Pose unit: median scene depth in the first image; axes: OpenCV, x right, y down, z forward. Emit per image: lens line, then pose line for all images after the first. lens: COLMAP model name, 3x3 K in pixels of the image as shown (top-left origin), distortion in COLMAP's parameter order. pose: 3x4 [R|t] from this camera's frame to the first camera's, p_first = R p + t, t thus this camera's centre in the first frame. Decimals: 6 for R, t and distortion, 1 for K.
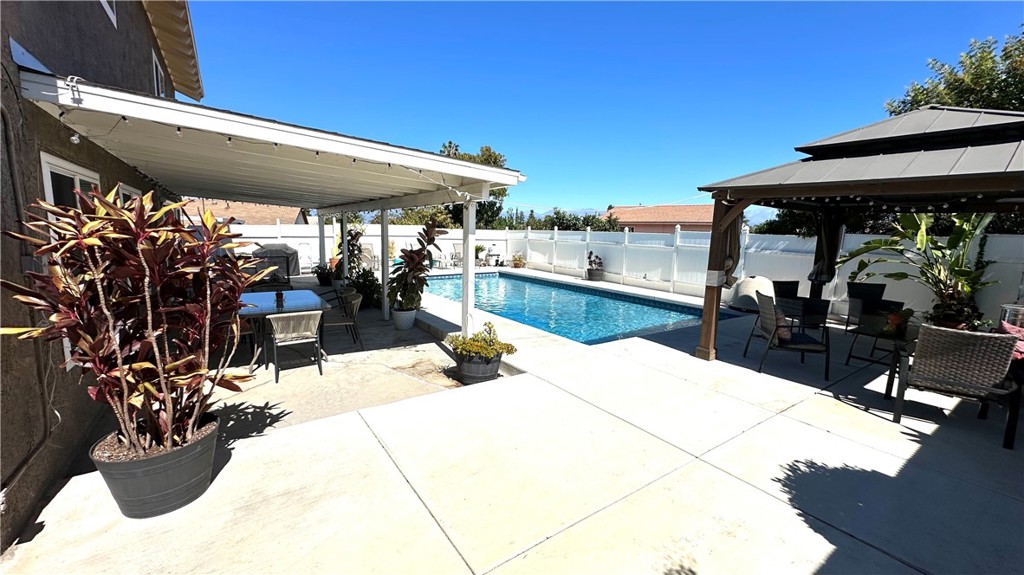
lens RADIAL K [[411.1, 0, 511.4], [0, 411.1, 286.8], [0, 0, 1]] dist [-0.008409, 0.000692]
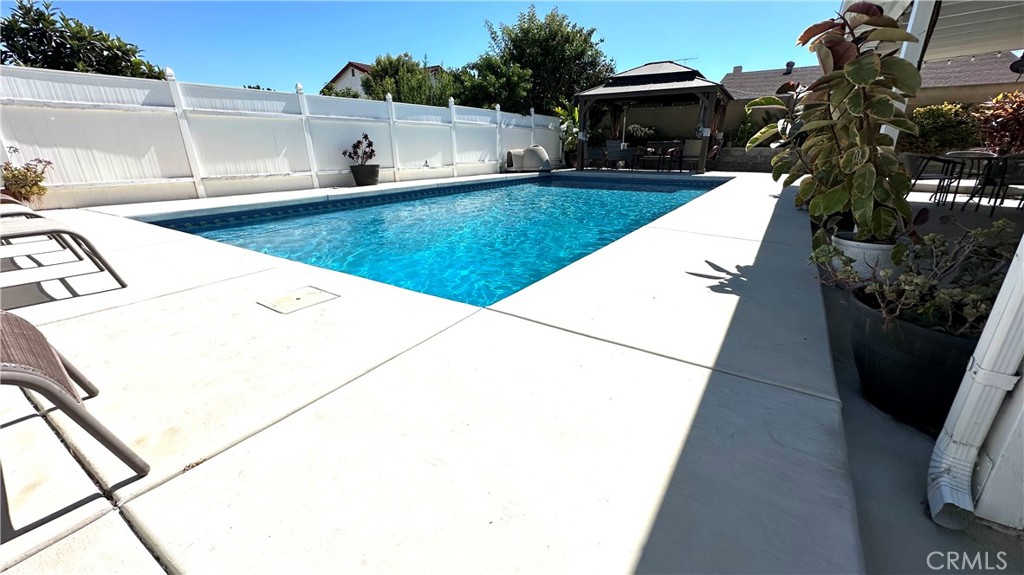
lens RADIAL K [[411.1, 0, 513.0], [0, 411.1, 291.8], [0, 0, 1]] dist [-0.008409, 0.000692]
pose [[-0.371544, -0.331130, 0.867357, -0.525325], [0.119066, 0.909525, 0.398232, -0.100770], [-0.920749, 0.251233, -0.298502, 1.191160]]
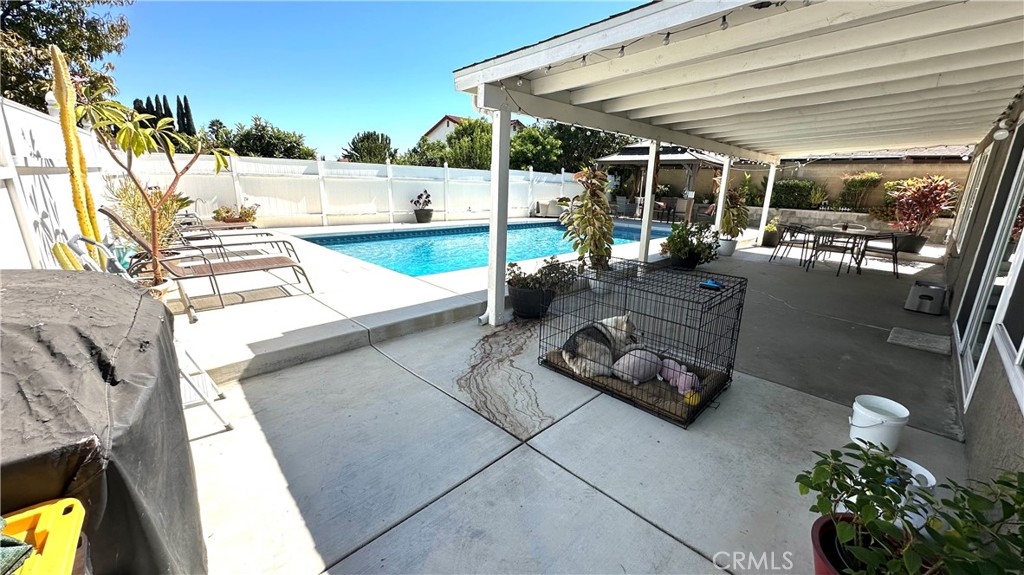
lens RADIAL K [[411.1, 0, 510.0], [0, 411.1, 291.2], [0, 0, 1]] dist [-0.008409, 0.000692]
pose [[-0.164502, -0.283666, 0.944708, -0.840601], [0.096125, 0.948586, 0.301569, -0.145834], [-0.981682, 0.140419, -0.128777, 1.109500]]
